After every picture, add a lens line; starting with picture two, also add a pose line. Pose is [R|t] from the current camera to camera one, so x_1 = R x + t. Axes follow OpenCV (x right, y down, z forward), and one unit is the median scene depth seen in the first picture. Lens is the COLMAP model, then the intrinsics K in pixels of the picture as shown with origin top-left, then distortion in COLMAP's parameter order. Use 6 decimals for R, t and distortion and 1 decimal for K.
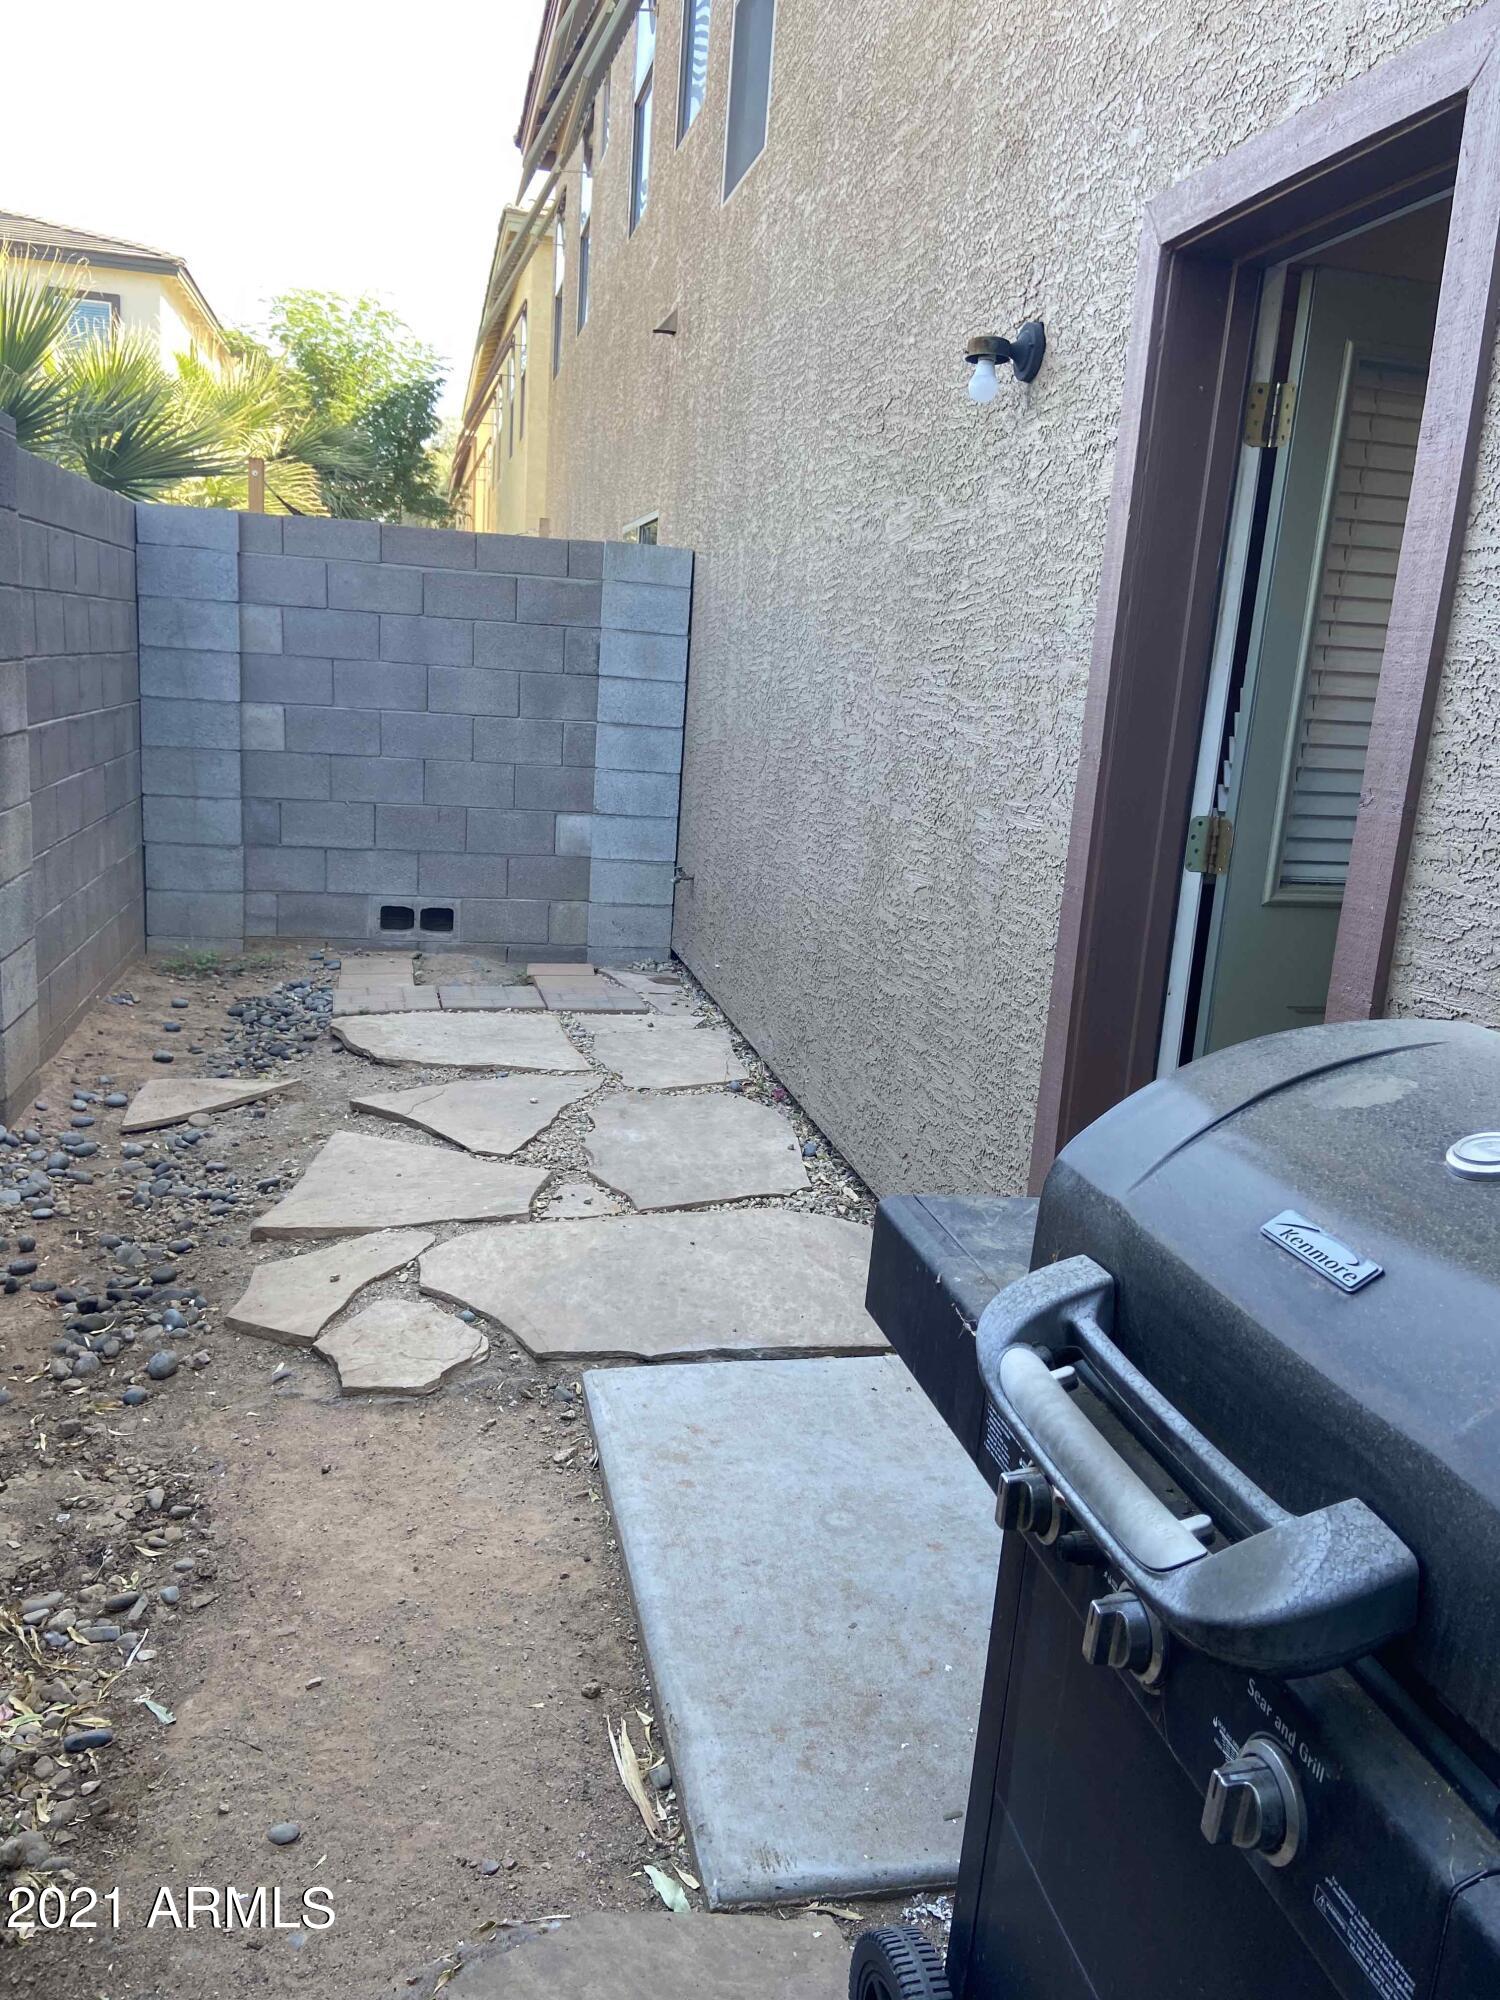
lens RADIAL K [[1508.1, 0, 749.5], [0, 1508.1, 1001.3], [0, 0, 1]] dist [0.042302, -0.036938]
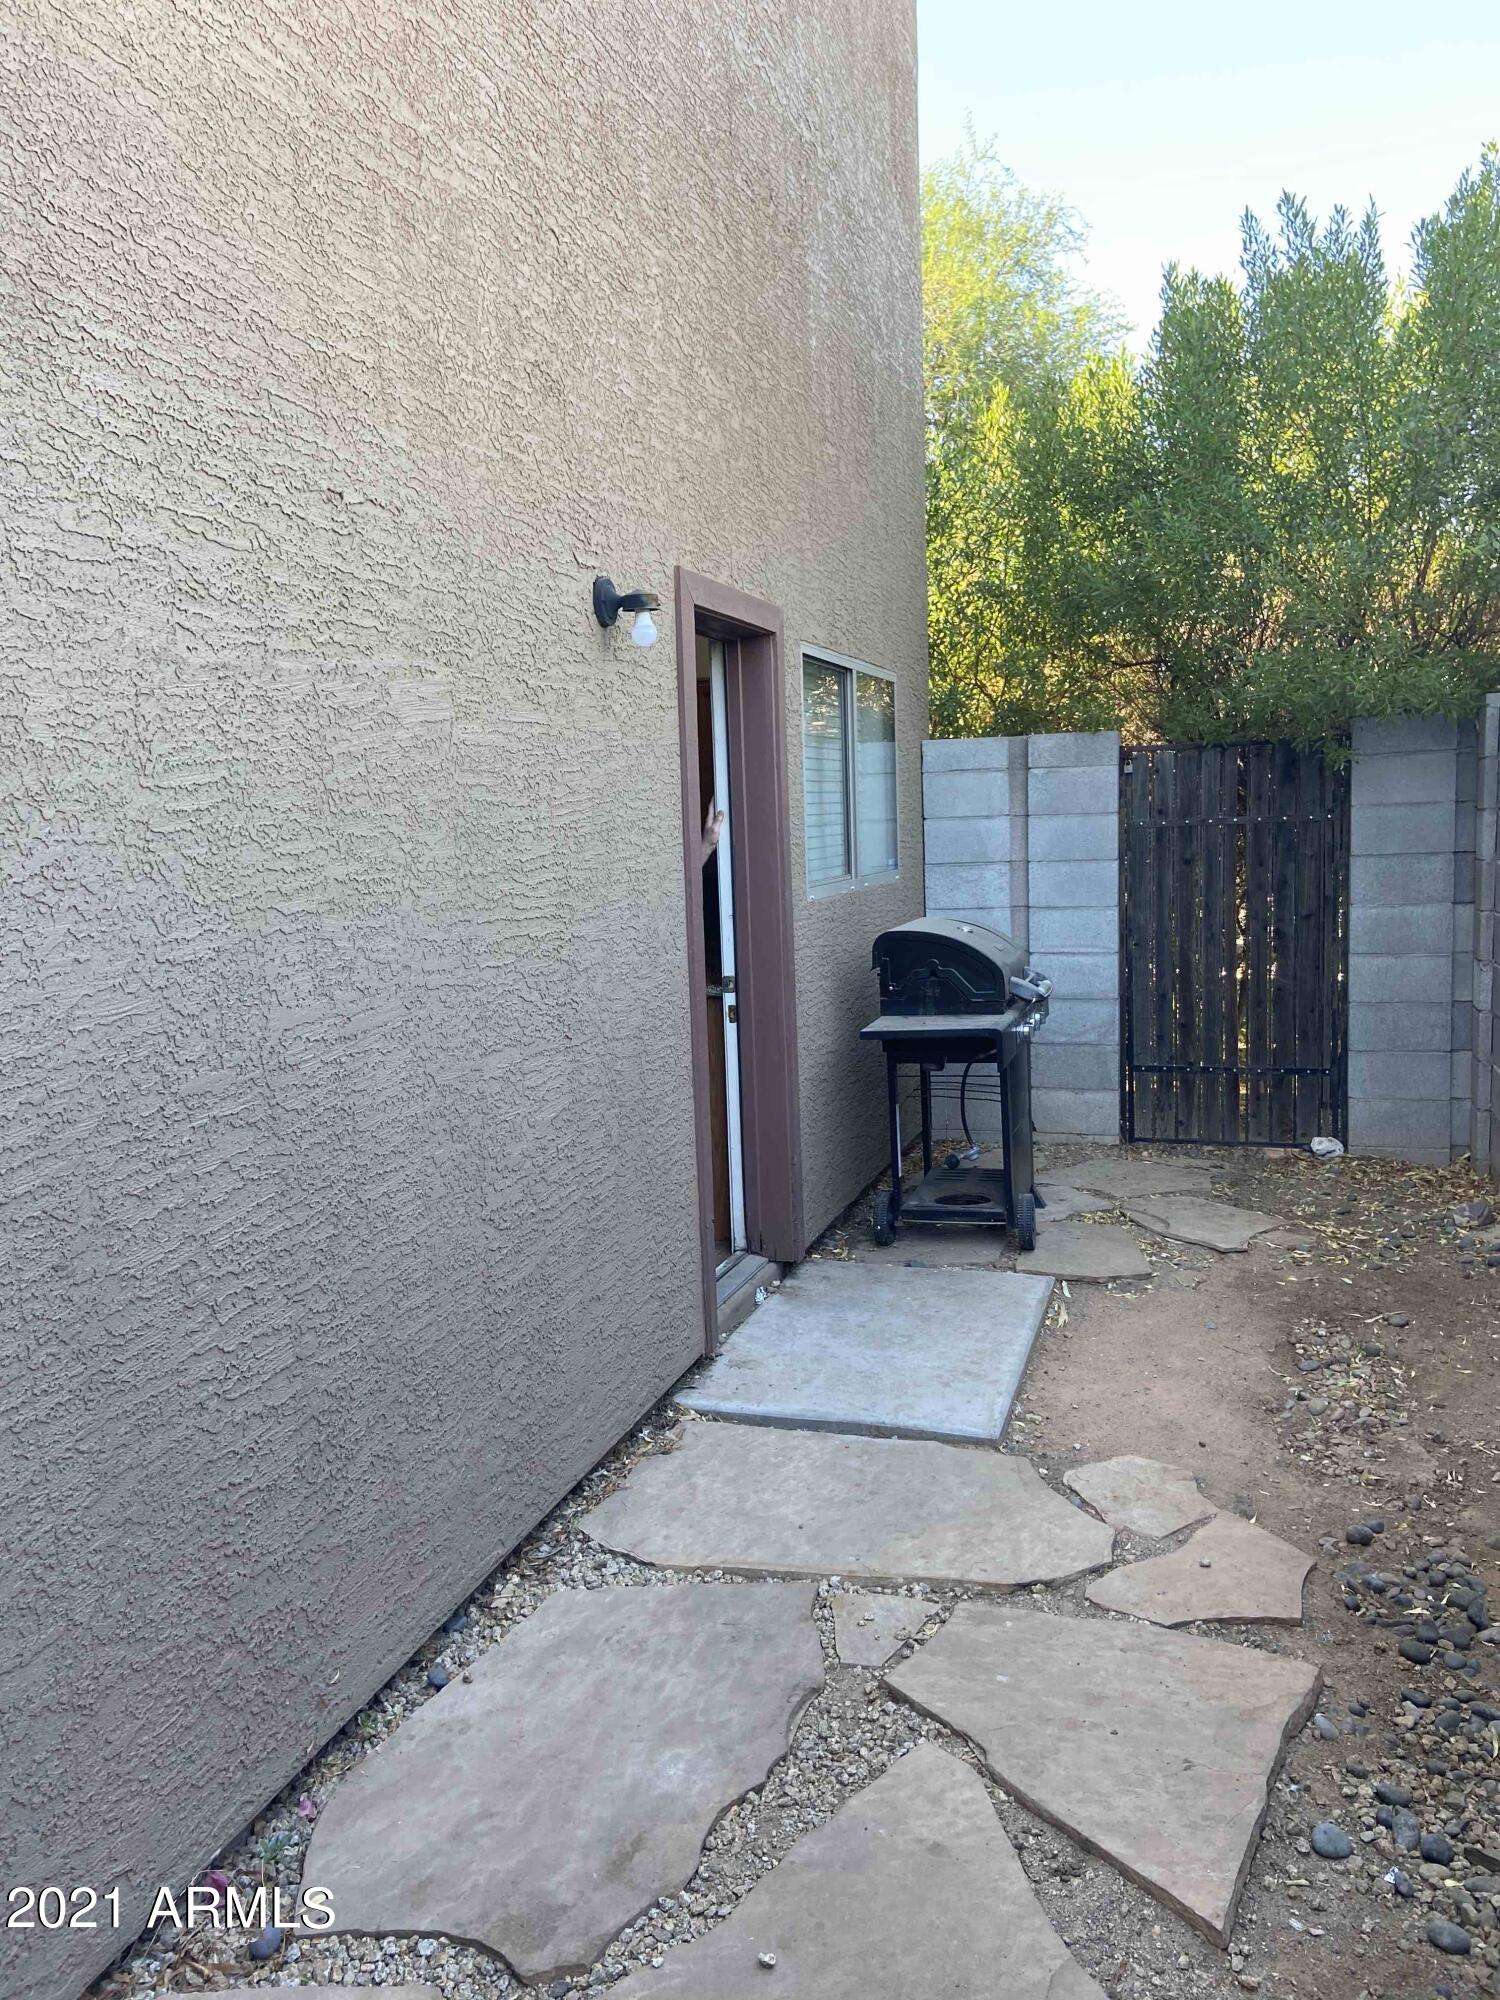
lens RADIAL K [[1508.1, 0, 751.0], [0, 1508.1, 998.3], [0, 0, 1]] dist [0.042302, -0.036938]
pose [[-0.865300, -0.106863, 0.489731, -0.423583], [0.079038, 0.935701, 0.343826, -0.448376], [-0.494984, 0.336220, -0.801216, 1.654444]]
